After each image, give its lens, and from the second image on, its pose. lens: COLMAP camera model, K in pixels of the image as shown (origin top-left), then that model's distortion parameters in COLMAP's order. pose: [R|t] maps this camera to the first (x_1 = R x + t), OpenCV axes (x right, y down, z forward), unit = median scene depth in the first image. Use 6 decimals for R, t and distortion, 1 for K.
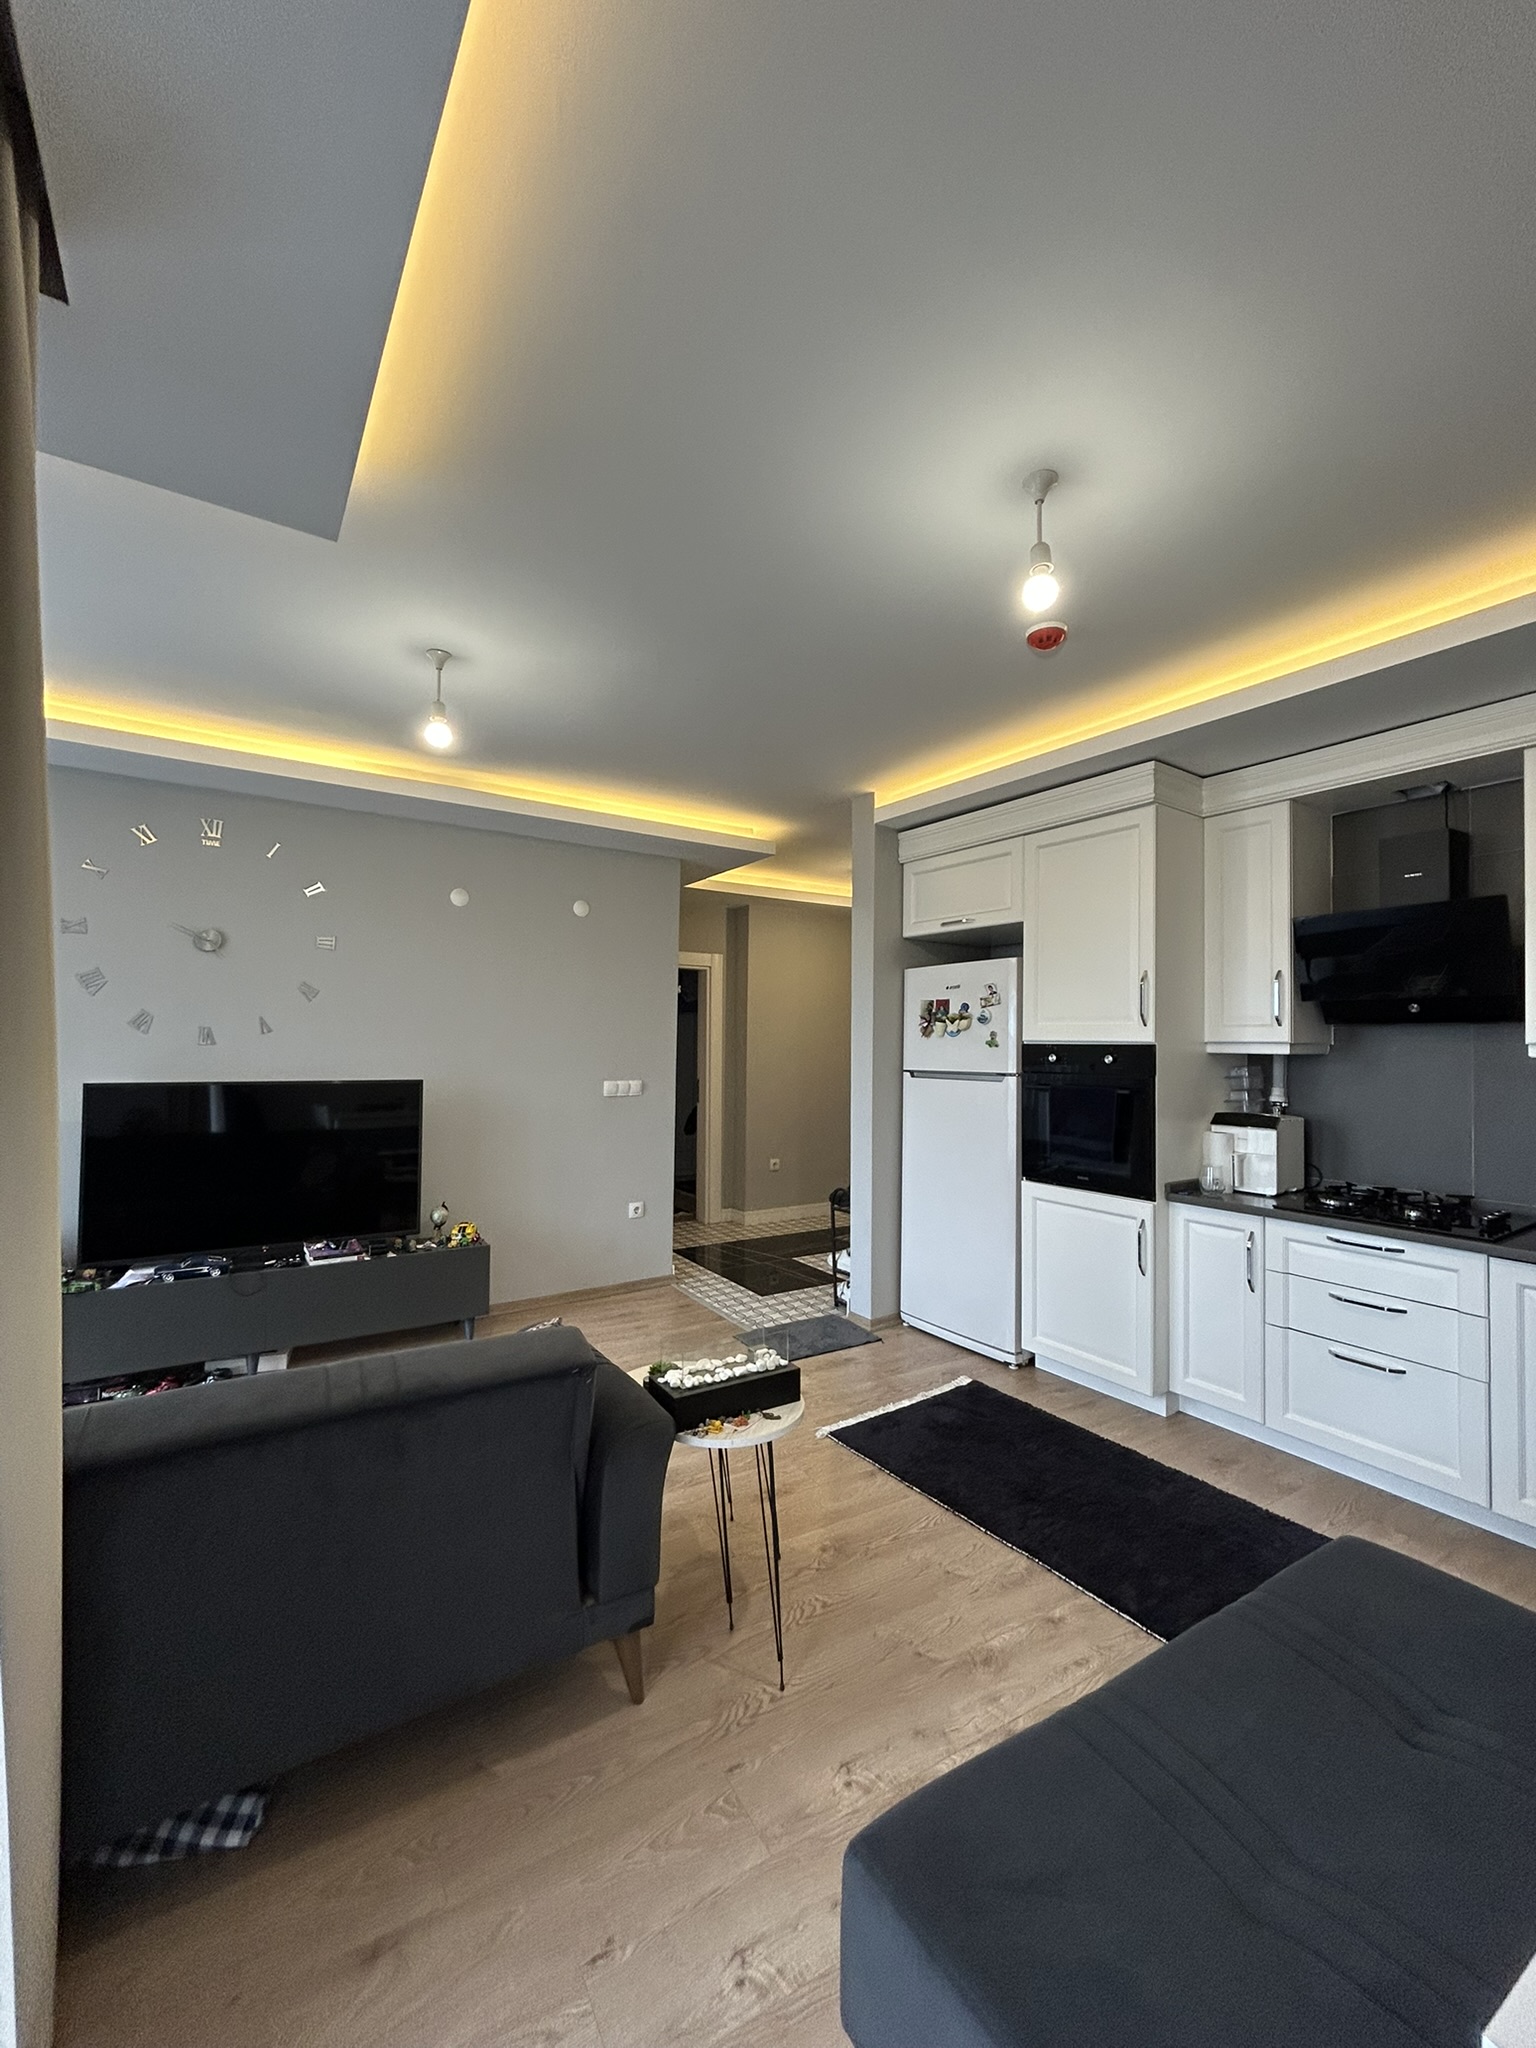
lens RADIAL K [[822.1, 0, 768.8], [0, 822.1, 1024.6], [0, 0, 1]] dist [-0.002119, 0.000895]
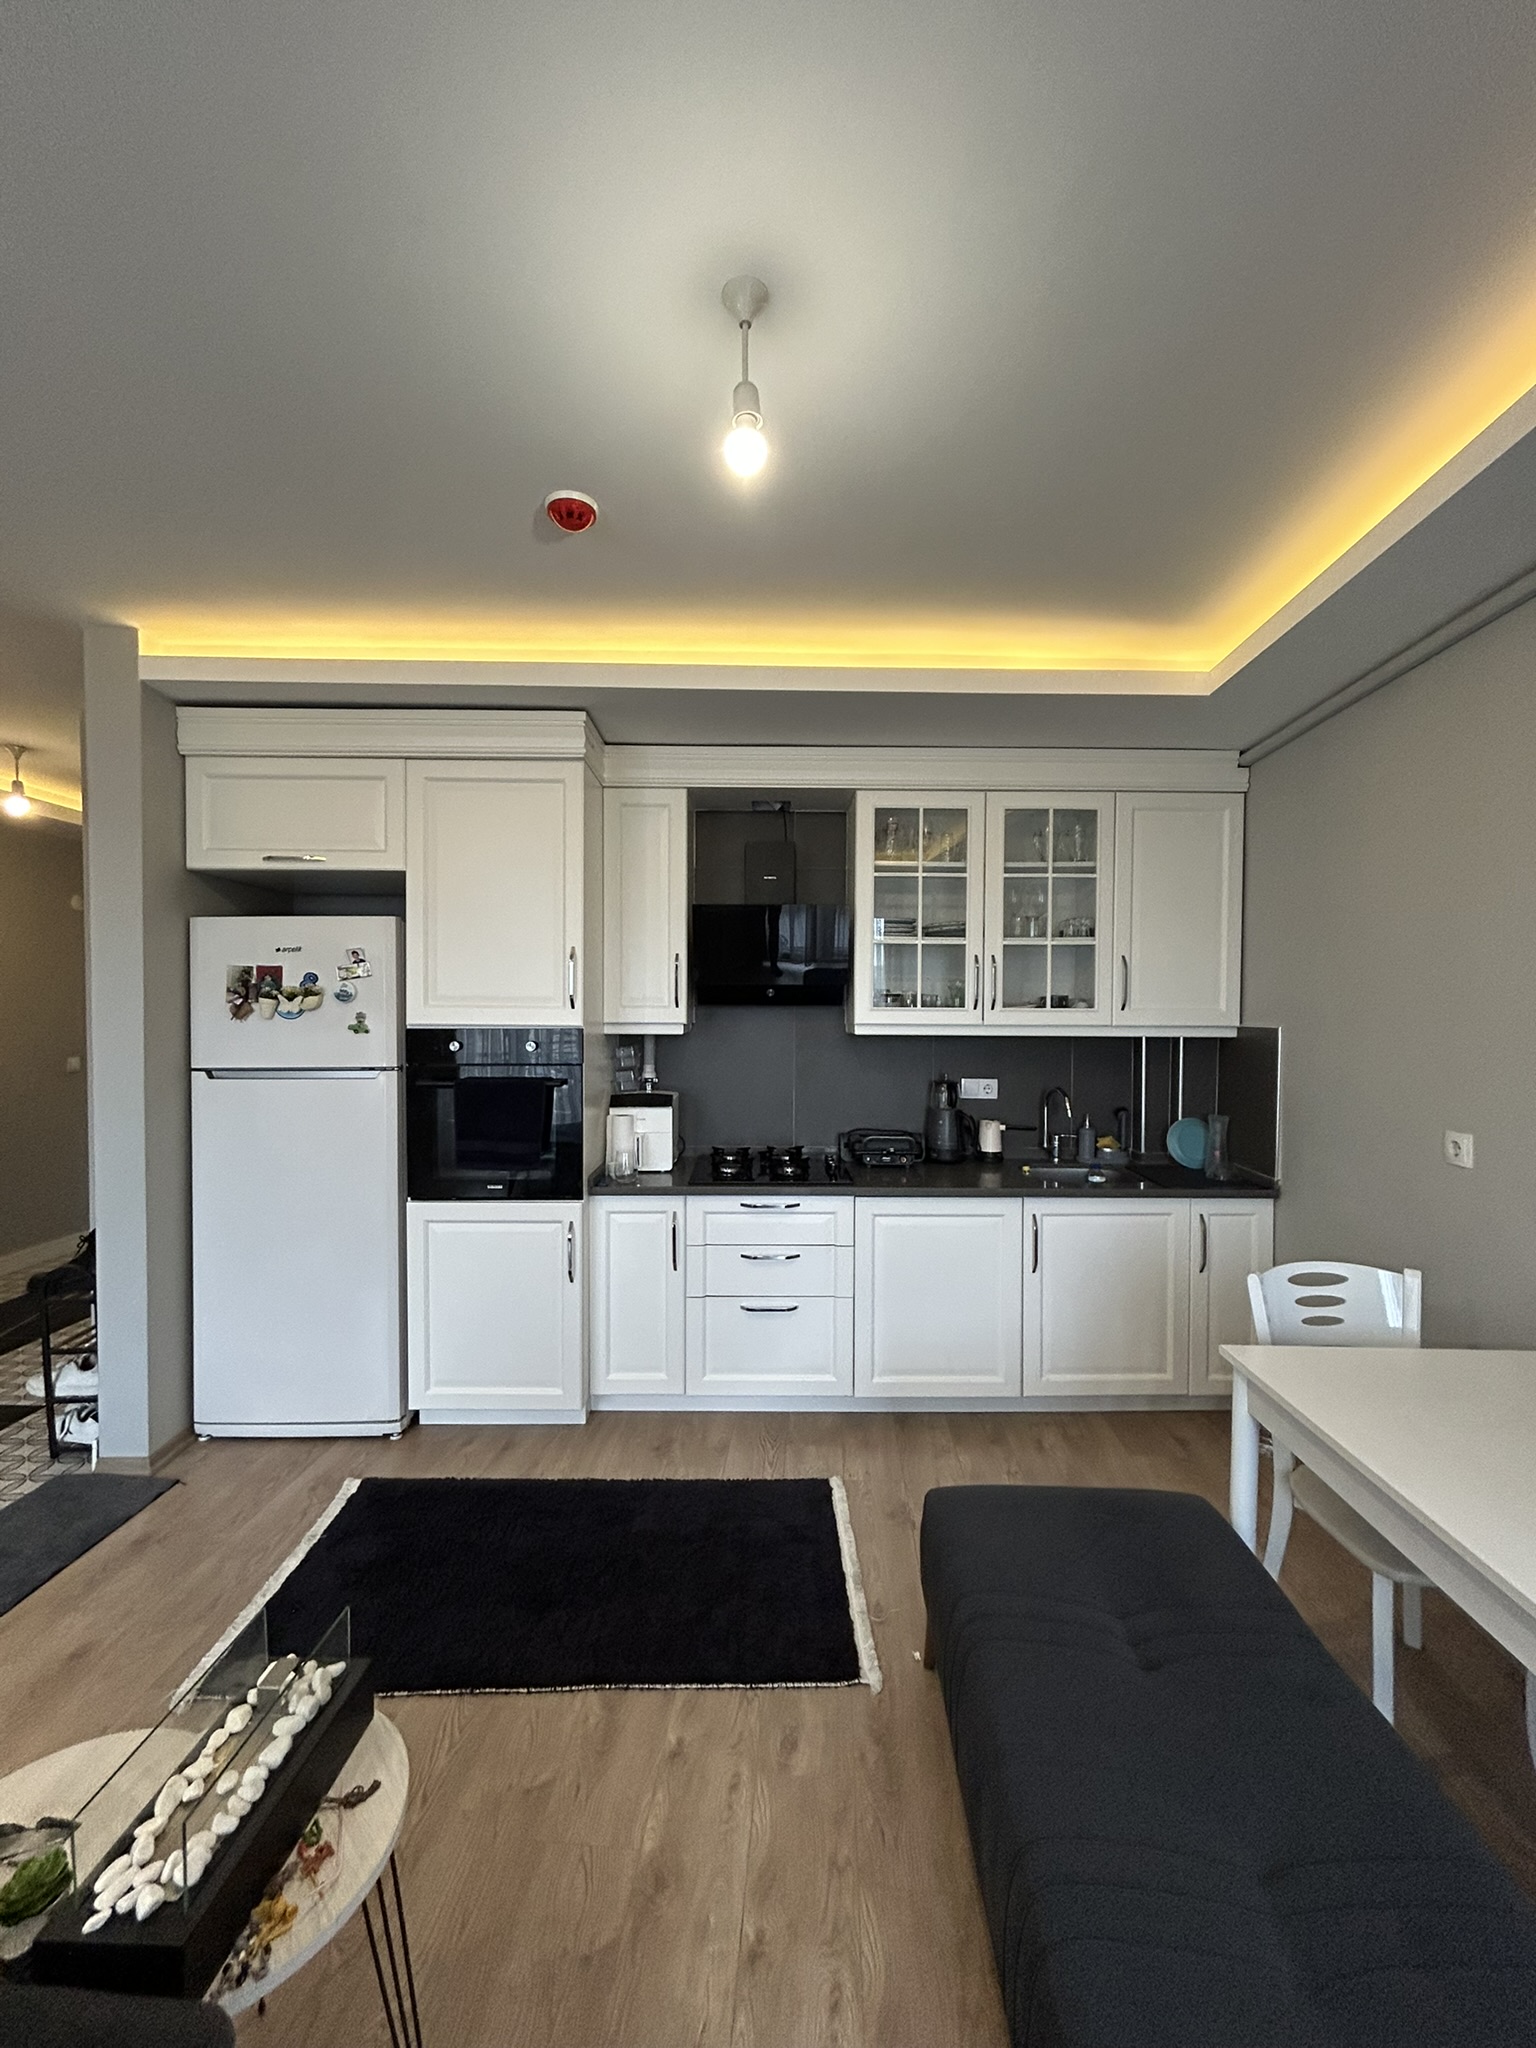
lens RADIAL K [[822.1, 0, 768.8], [0, 822.1, 1024.6], [0, 0, 1]] dist [-0.002119, 0.000895]
pose [[0.559968, -0.026631, 0.828086, -0.140481], [-0.016722, 0.998916, 0.043432, -0.019405], [-0.828345, -0.038167, 0.558916, 0.267637]]
